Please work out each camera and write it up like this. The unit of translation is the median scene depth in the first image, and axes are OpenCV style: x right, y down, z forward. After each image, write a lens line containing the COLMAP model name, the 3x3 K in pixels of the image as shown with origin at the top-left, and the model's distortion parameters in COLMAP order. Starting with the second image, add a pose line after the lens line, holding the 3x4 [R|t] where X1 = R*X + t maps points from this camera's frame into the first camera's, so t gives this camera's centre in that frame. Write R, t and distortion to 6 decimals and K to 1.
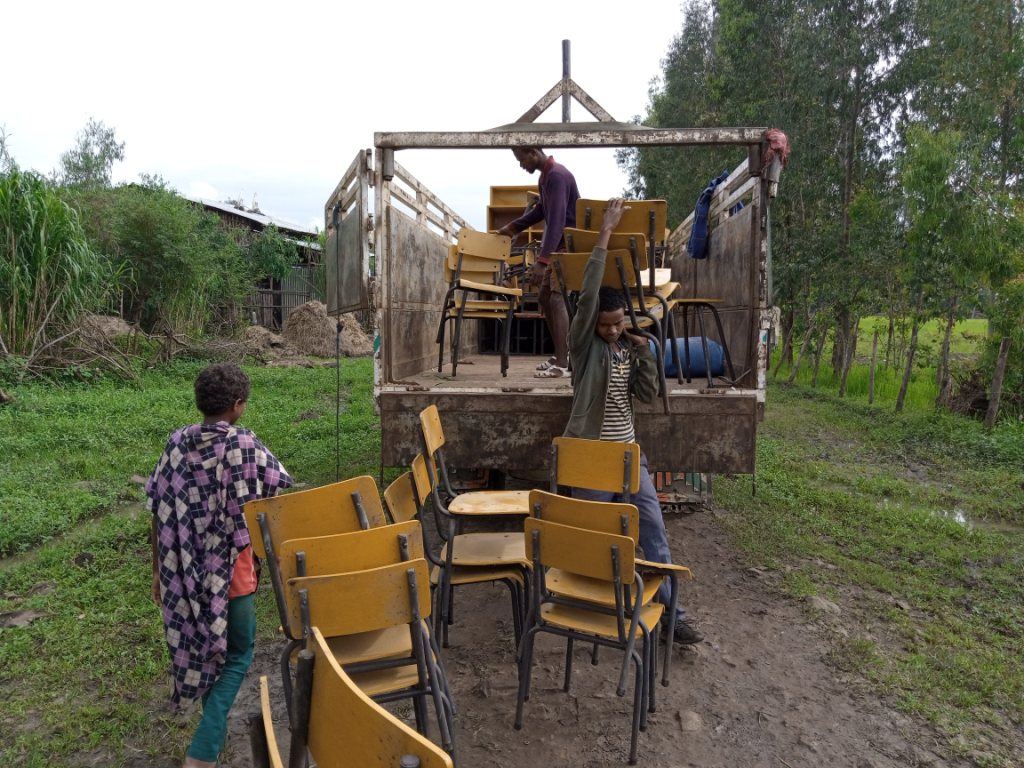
lens RADIAL K [[805.7, 0, 515.6], [0, 805.7, 384.7], [0, 0, 1]] dist [-0.008501, 0.005421]
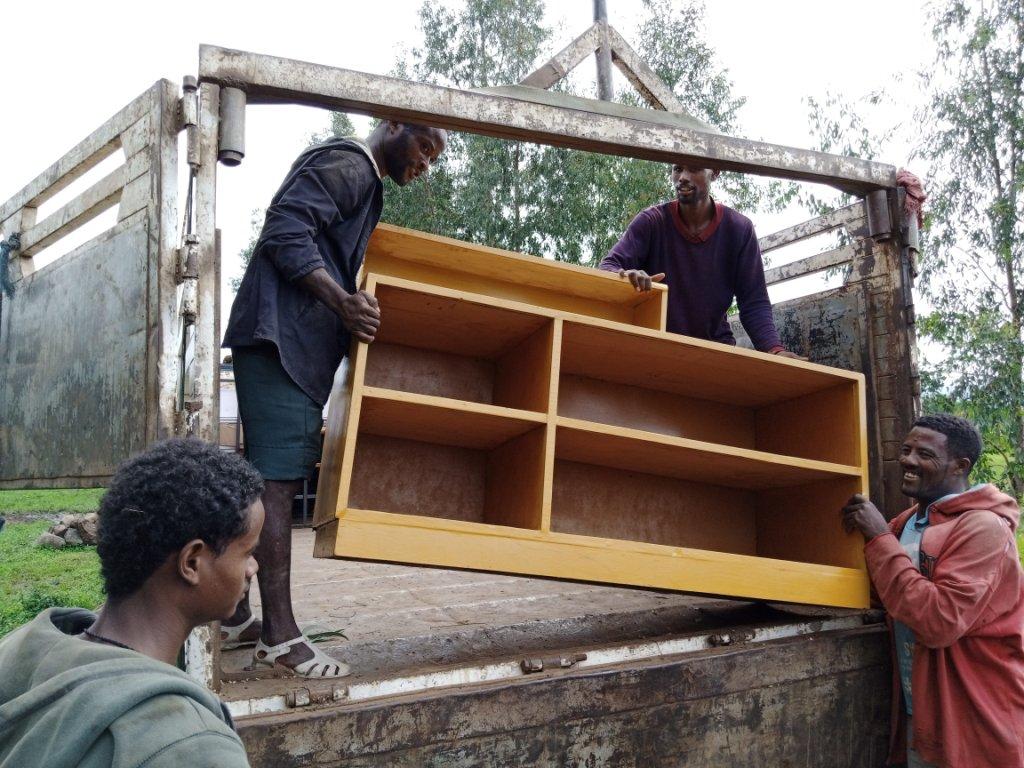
lens RADIAL K [[805.7, 0, 508.1], [0, 805.7, 377.3], [0, 0, 1]] dist [-0.008501, 0.005421]
pose [[0.877074, 0.023411, 0.479784, -0.230587], [0.068285, 0.982592, -0.172775, -0.071321], [-0.475476, 0.184298, 0.860207, 0.618374]]
